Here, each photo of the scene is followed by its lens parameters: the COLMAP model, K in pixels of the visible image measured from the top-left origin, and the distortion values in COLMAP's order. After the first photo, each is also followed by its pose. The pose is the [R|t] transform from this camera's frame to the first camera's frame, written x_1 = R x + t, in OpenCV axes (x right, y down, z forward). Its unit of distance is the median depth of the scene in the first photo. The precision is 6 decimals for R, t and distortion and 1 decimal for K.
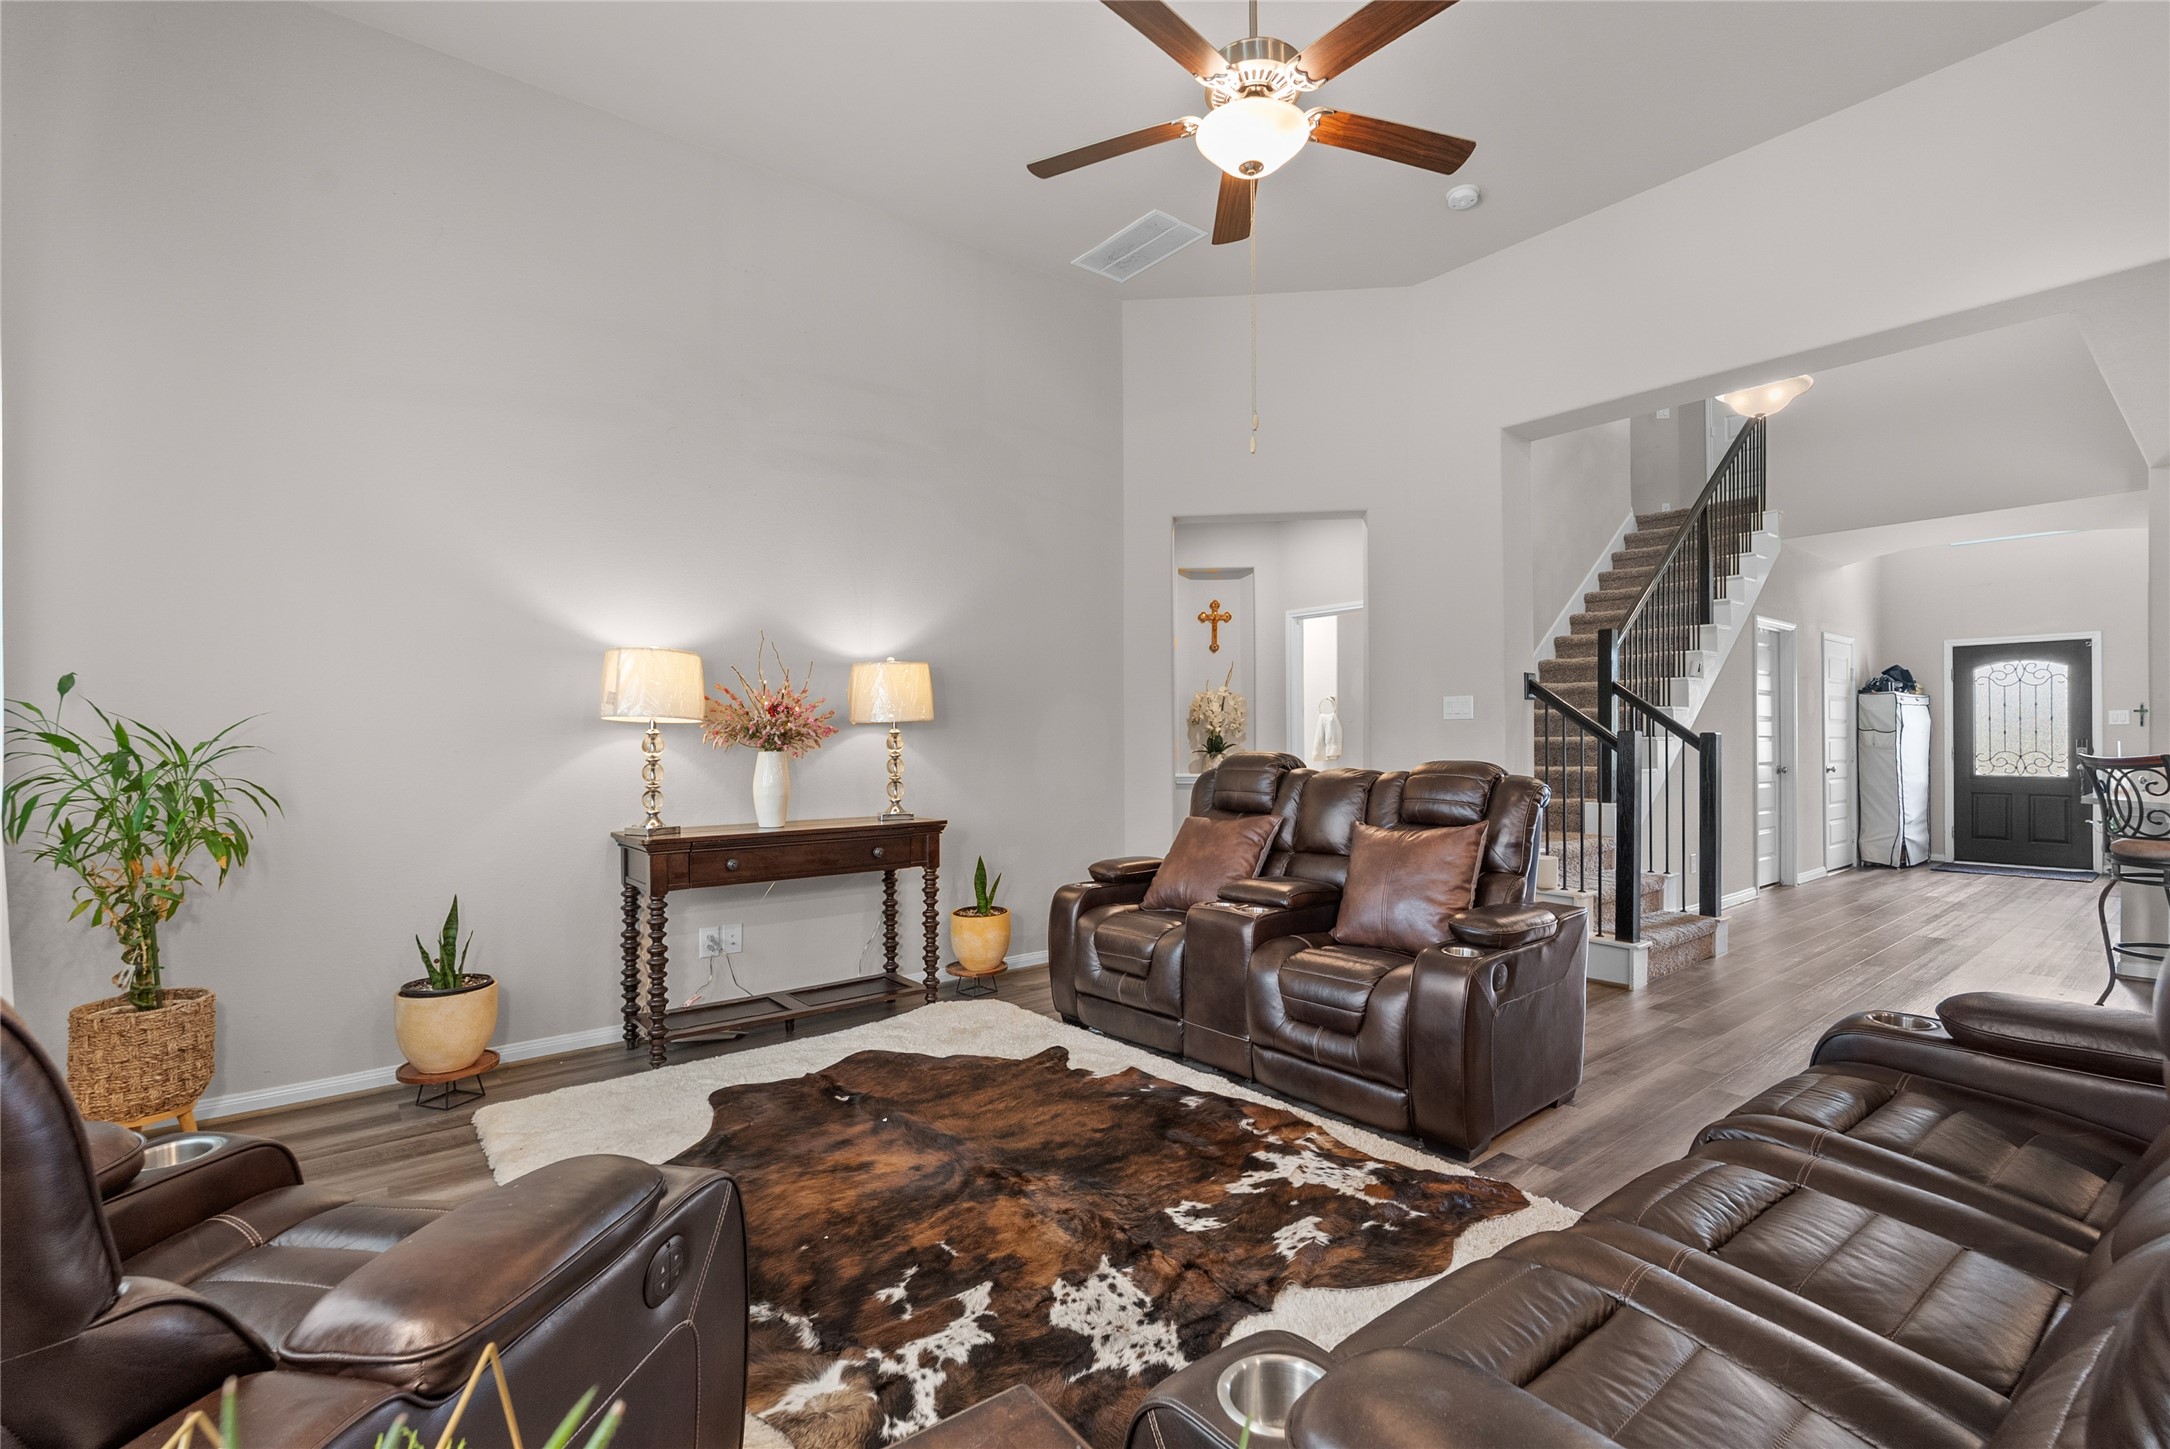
lens RADIAL K [[967.0, 0, 1096.3], [0, 967.0, 739.8], [0, 0, 1]] dist [-0.008654, 0.000937]
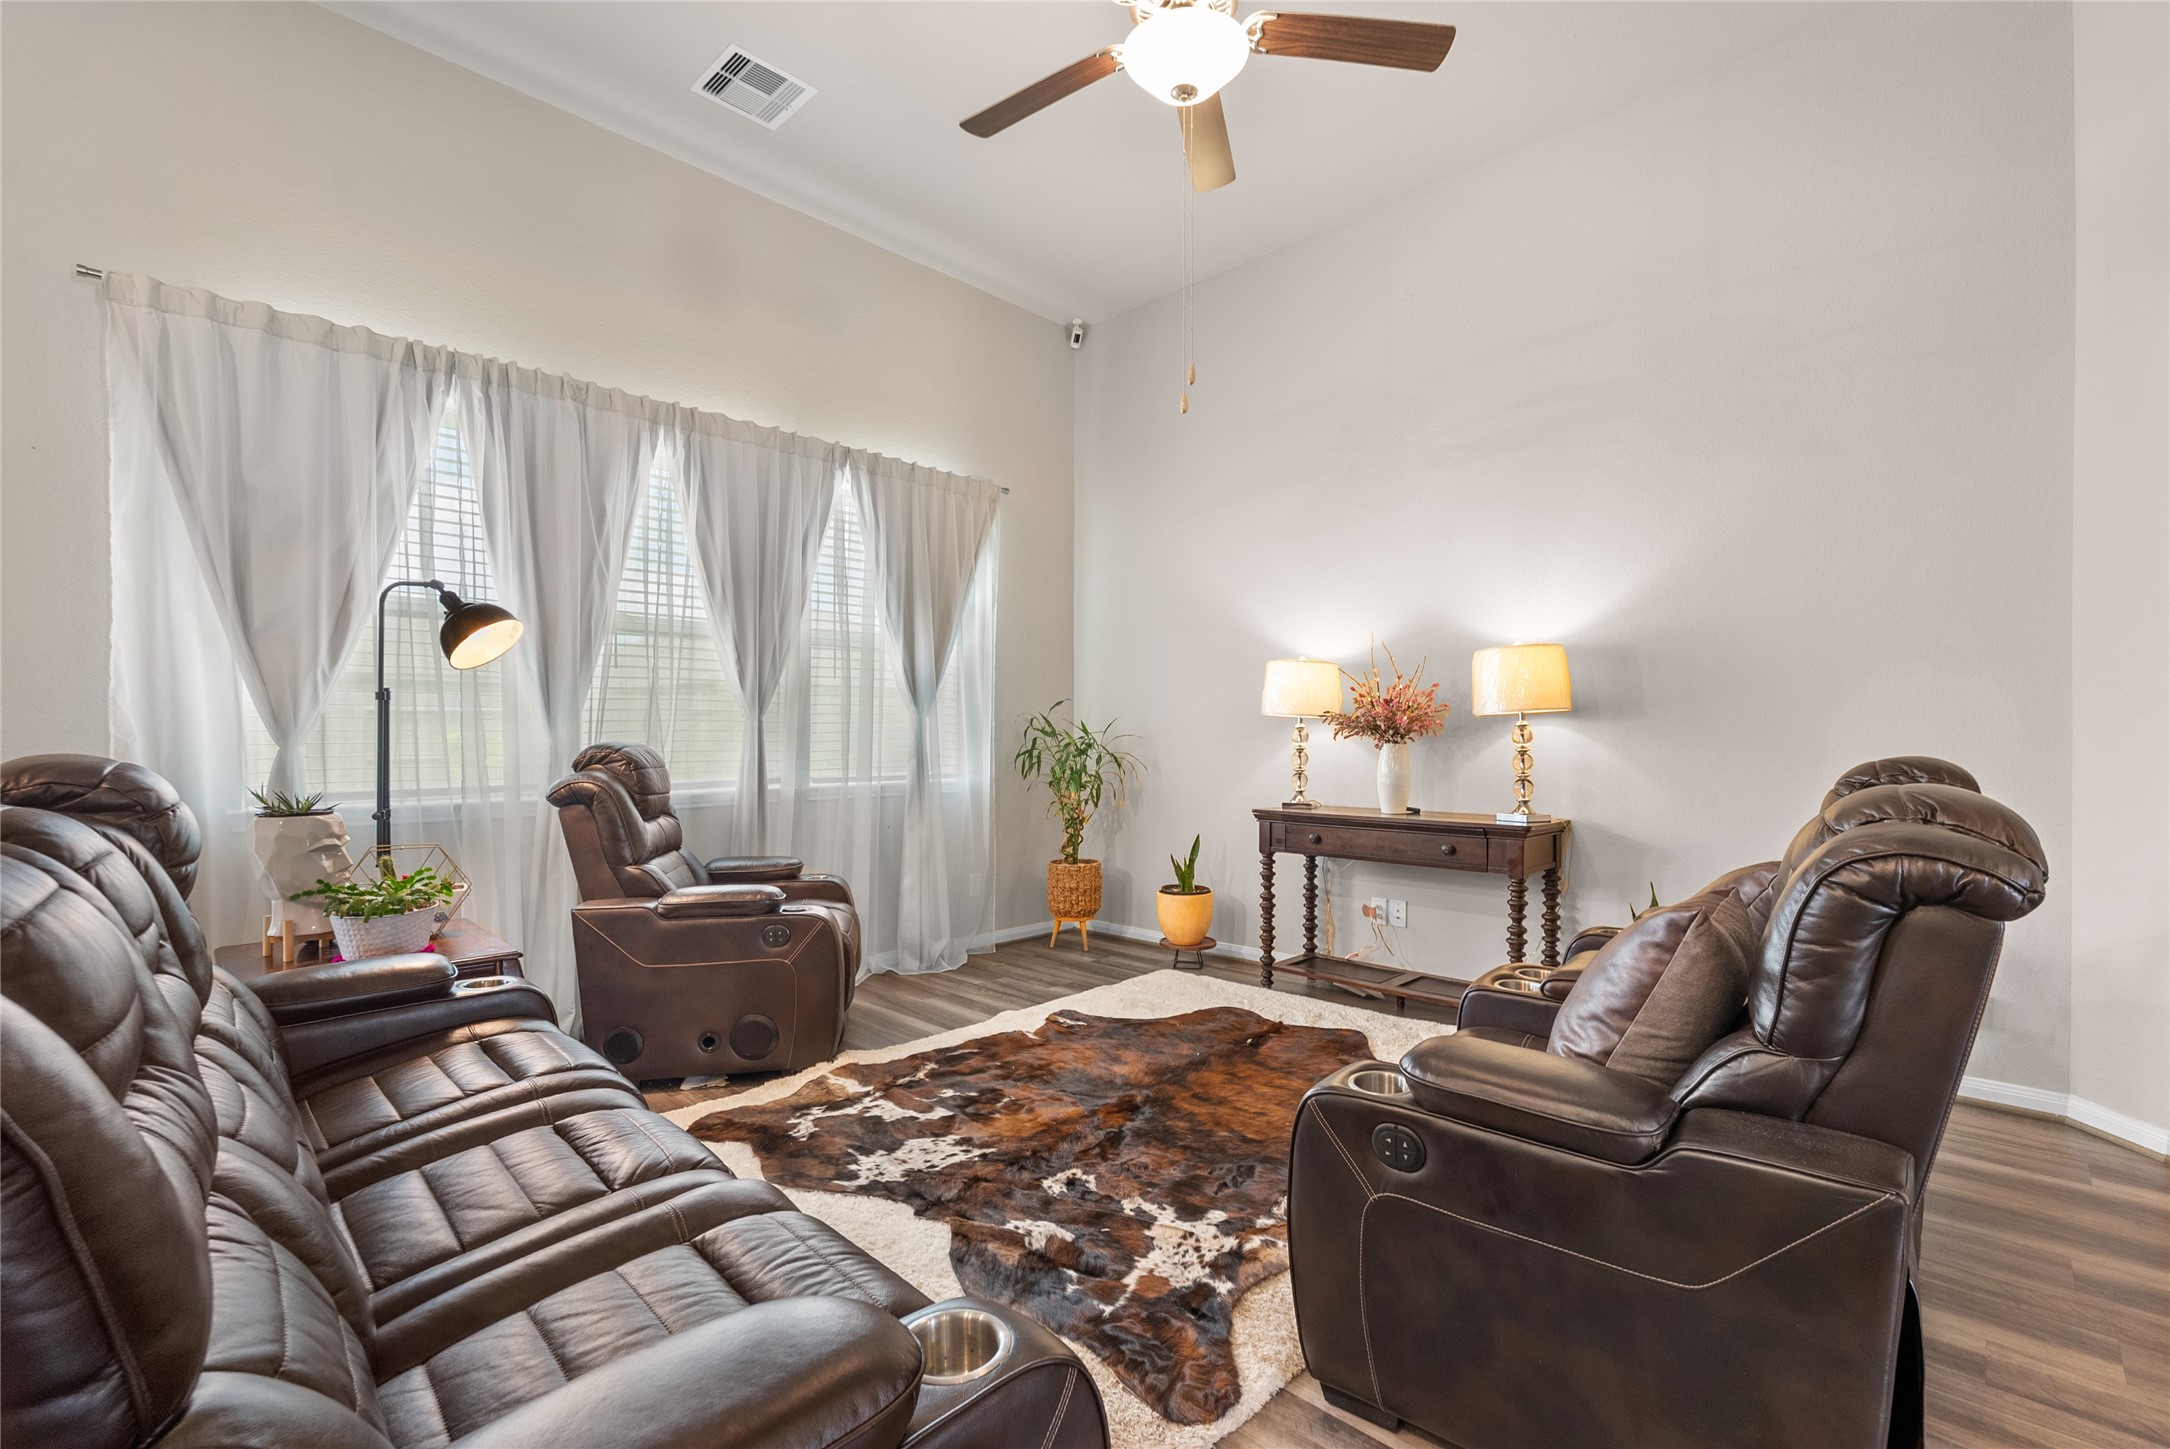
lens RADIAL K [[967.0, 0, 1097.8], [0, 967.0, 729.5], [0, 0, 1]] dist [-0.008654, 0.000937]
pose [[0.130014, -0.000433, -0.991512, 0.686237], [-0.002696, 0.999996, -0.000791, -0.001163], [0.991509, 0.002776, 0.130012, 0.530096]]
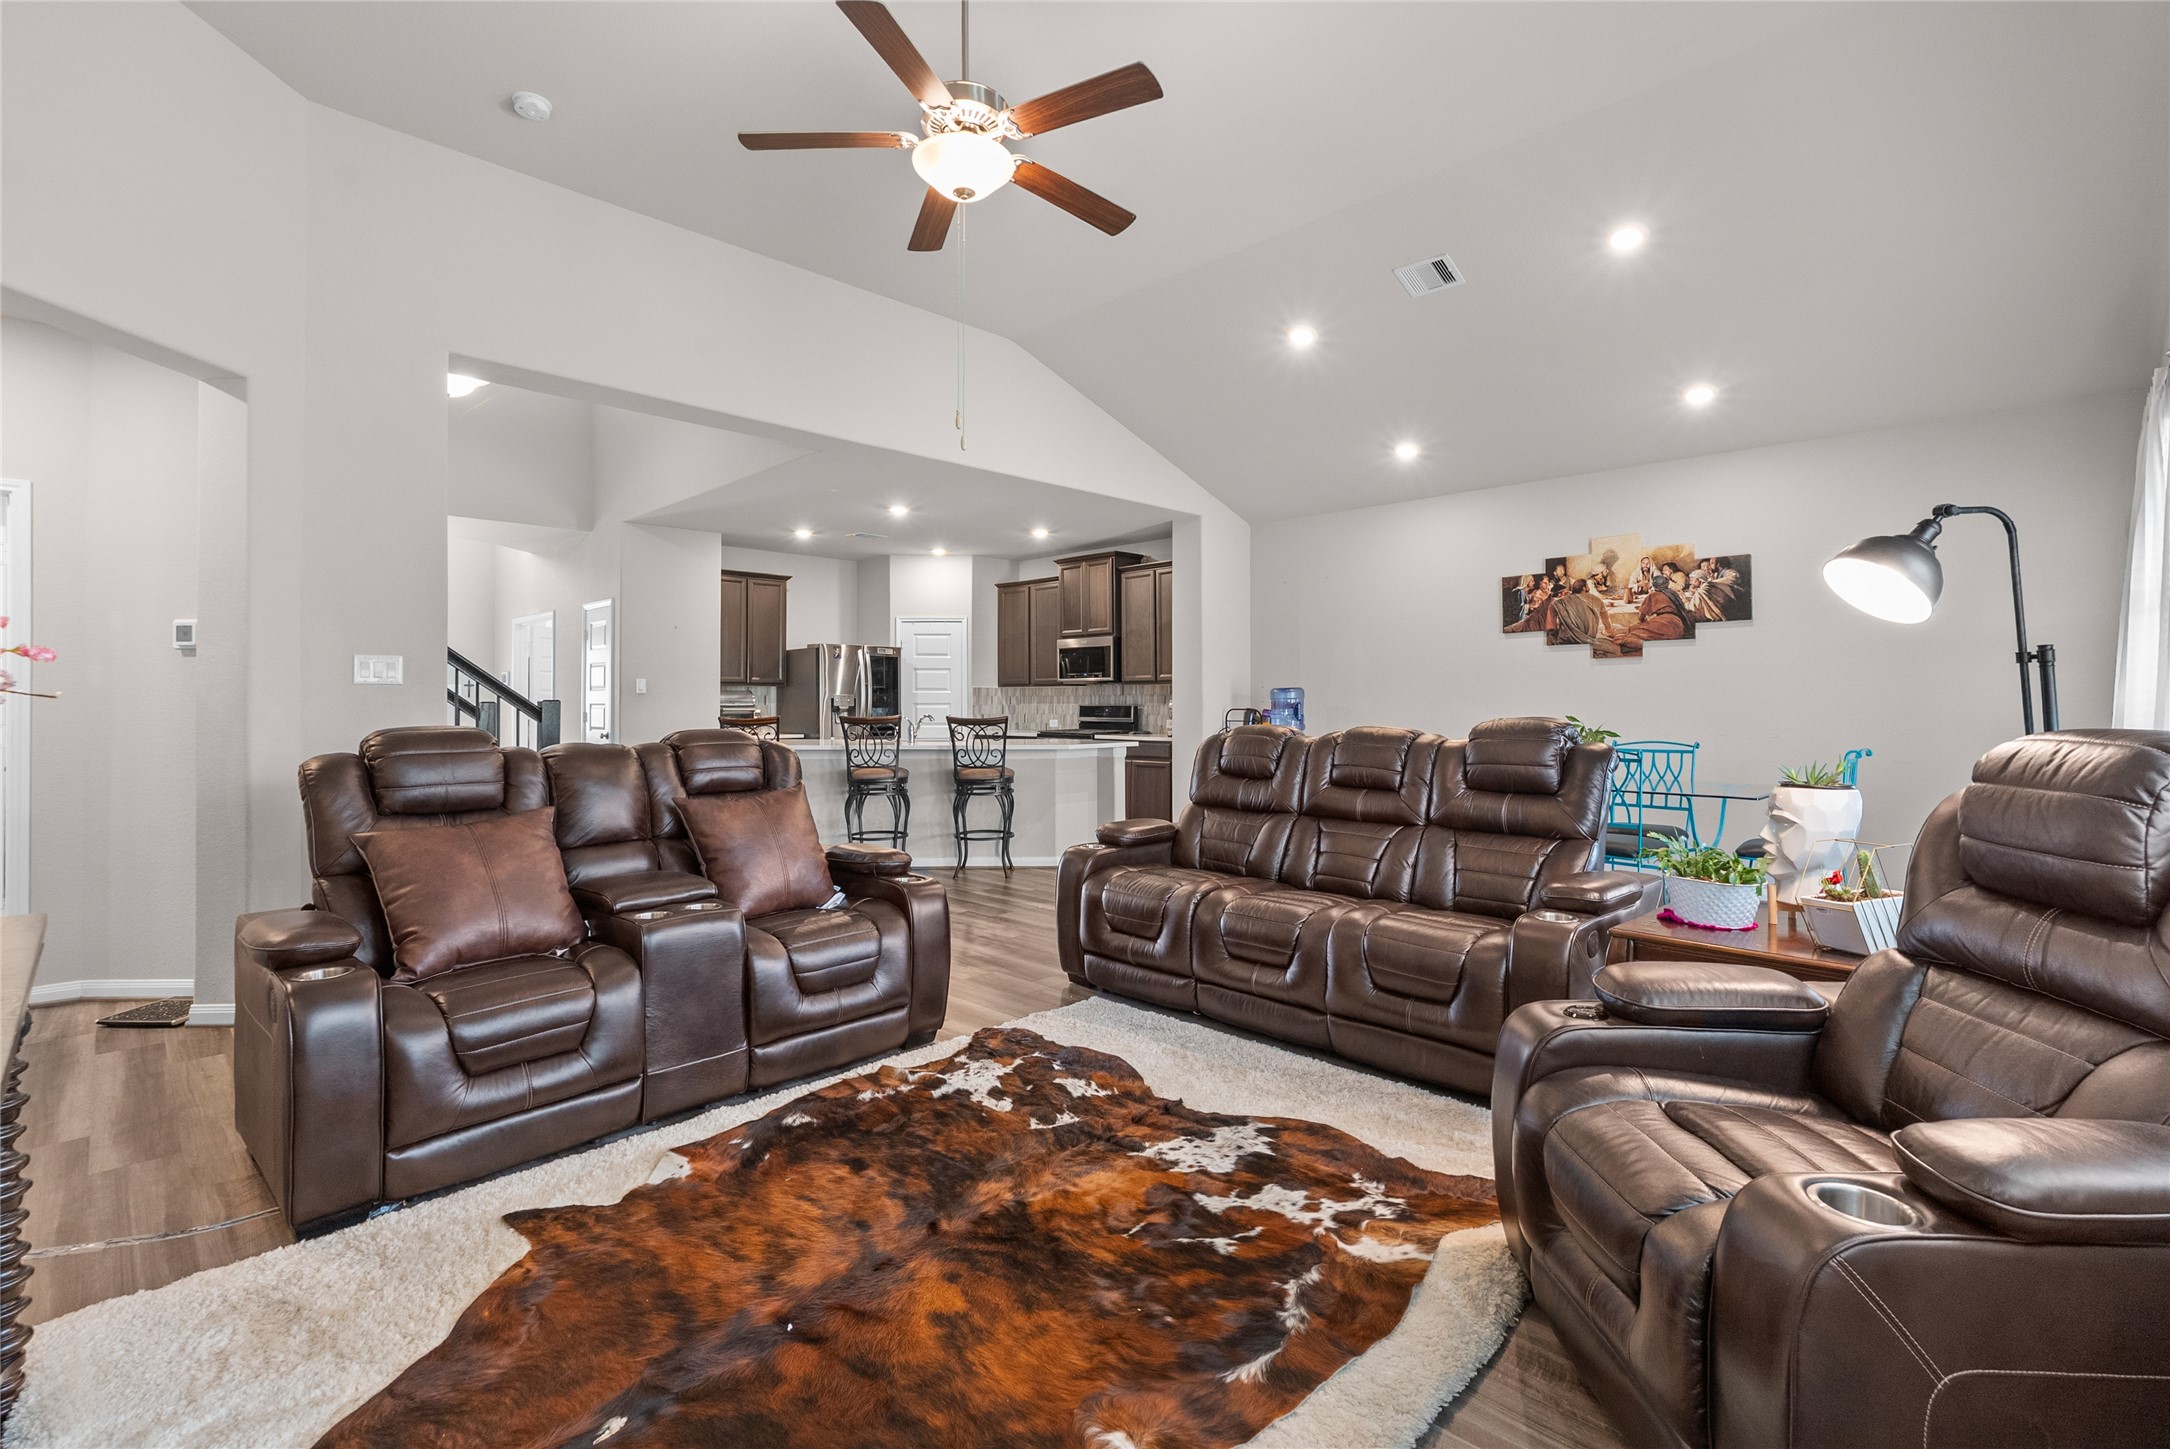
lens RADIAL K [[967.0, 0, 1103.9], [0, 967.0, 693.9], [0, 0, 1]] dist [-0.008654, 0.000937]
pose [[-0.117646, 0.012544, 0.992976, -0.627655], [0.003264, 0.999920, -0.012245, -0.001406], [-0.993050, 0.001800, -0.117678, 0.639282]]
